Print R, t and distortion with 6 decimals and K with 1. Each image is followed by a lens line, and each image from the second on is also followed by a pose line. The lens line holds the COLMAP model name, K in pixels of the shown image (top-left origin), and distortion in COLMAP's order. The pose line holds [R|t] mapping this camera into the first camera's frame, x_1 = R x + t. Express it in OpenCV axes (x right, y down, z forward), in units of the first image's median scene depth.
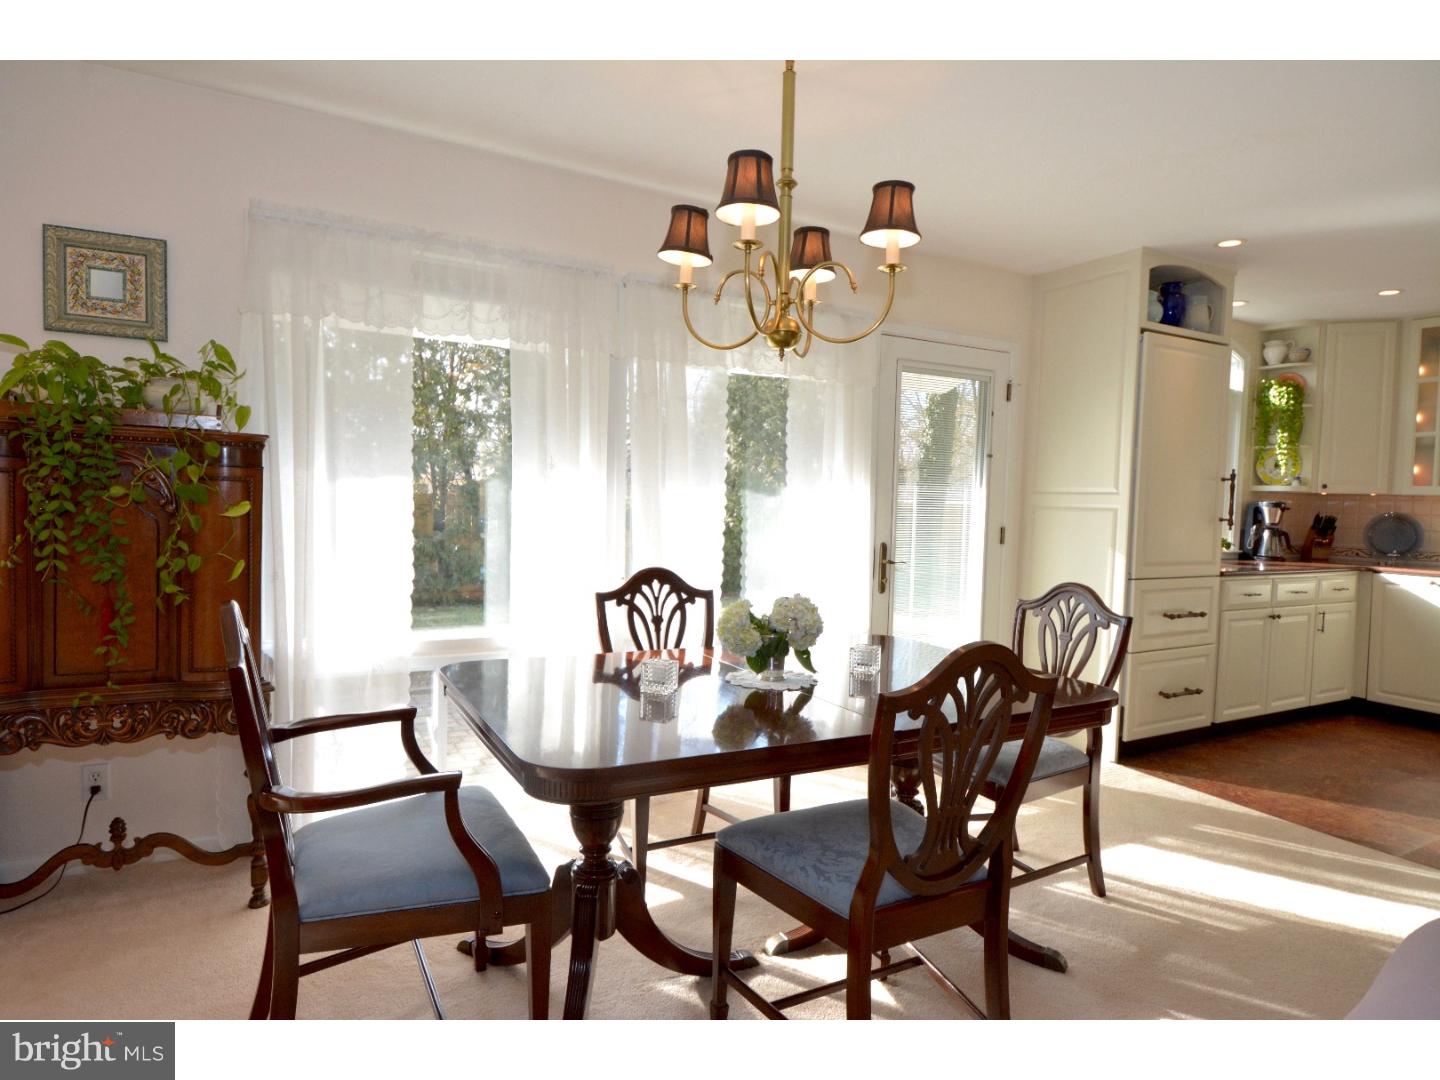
lens RADIAL K [[835.2, 0, 725.6], [0, 835.2, 540.8], [0, 0, 1]] dist [0.010053, -0.000860]
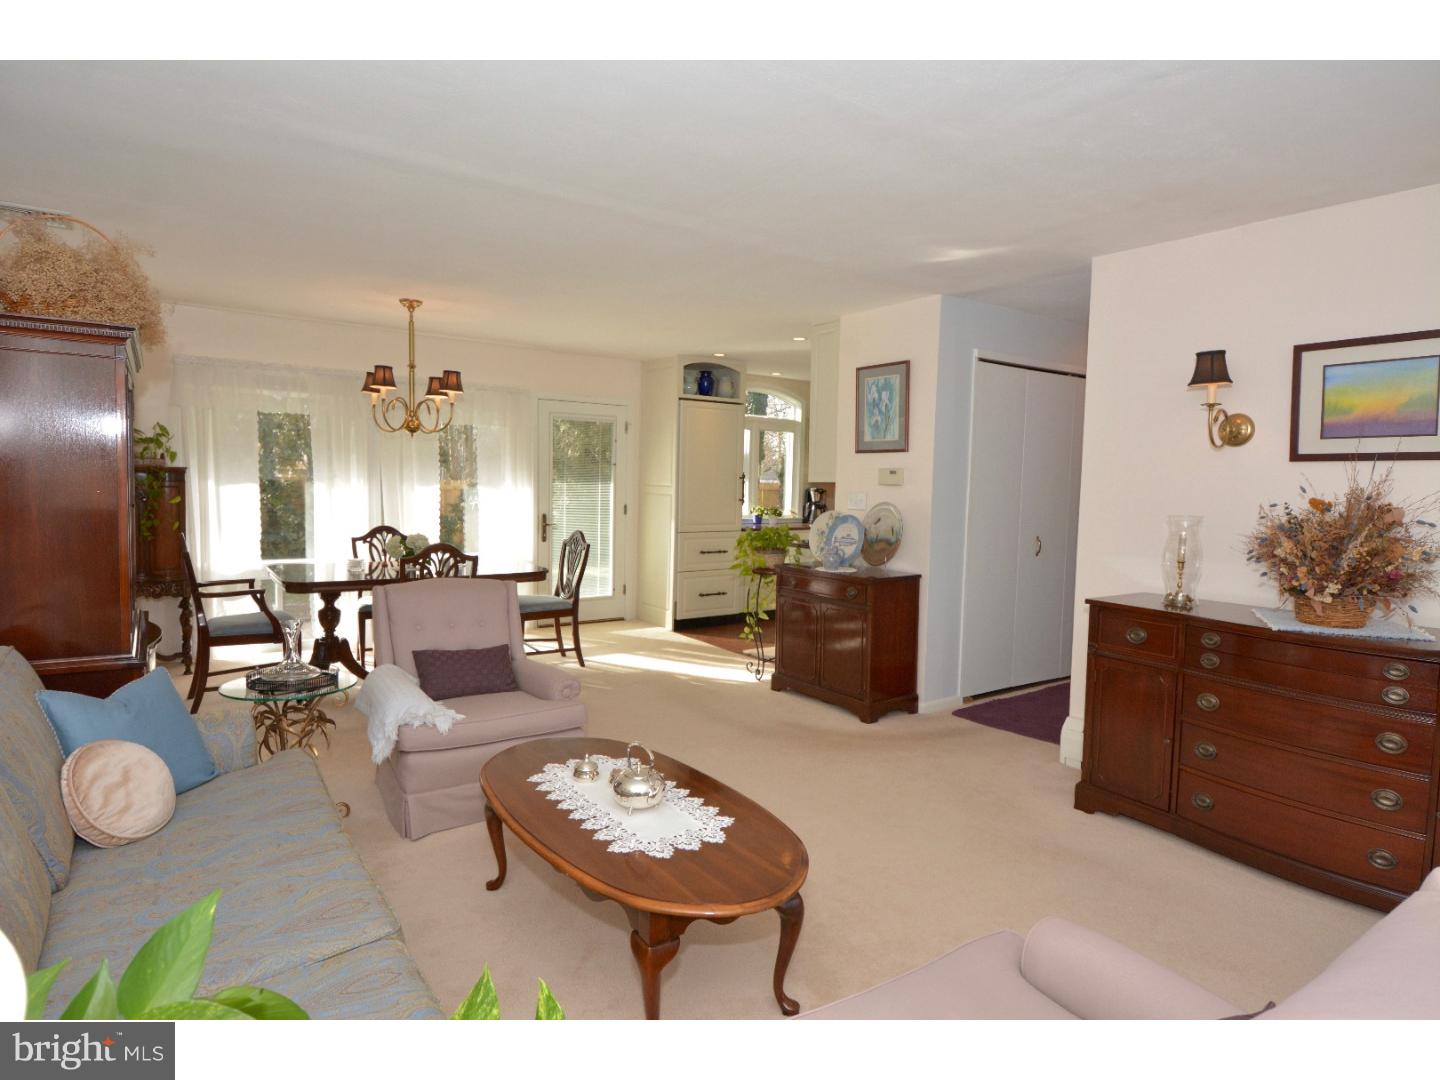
lens RADIAL K [[821.7, 0, 720.0], [0, 821.7, 540.0], [0, 0, 1]] dist [0.026593, -0.001546]
pose [[0.994901, -0.011436, 0.100207, 0.394176], [0.008688, 0.999575, 0.027815, 0.012864], [-0.100482, -0.026803, 0.994578, -0.826420]]
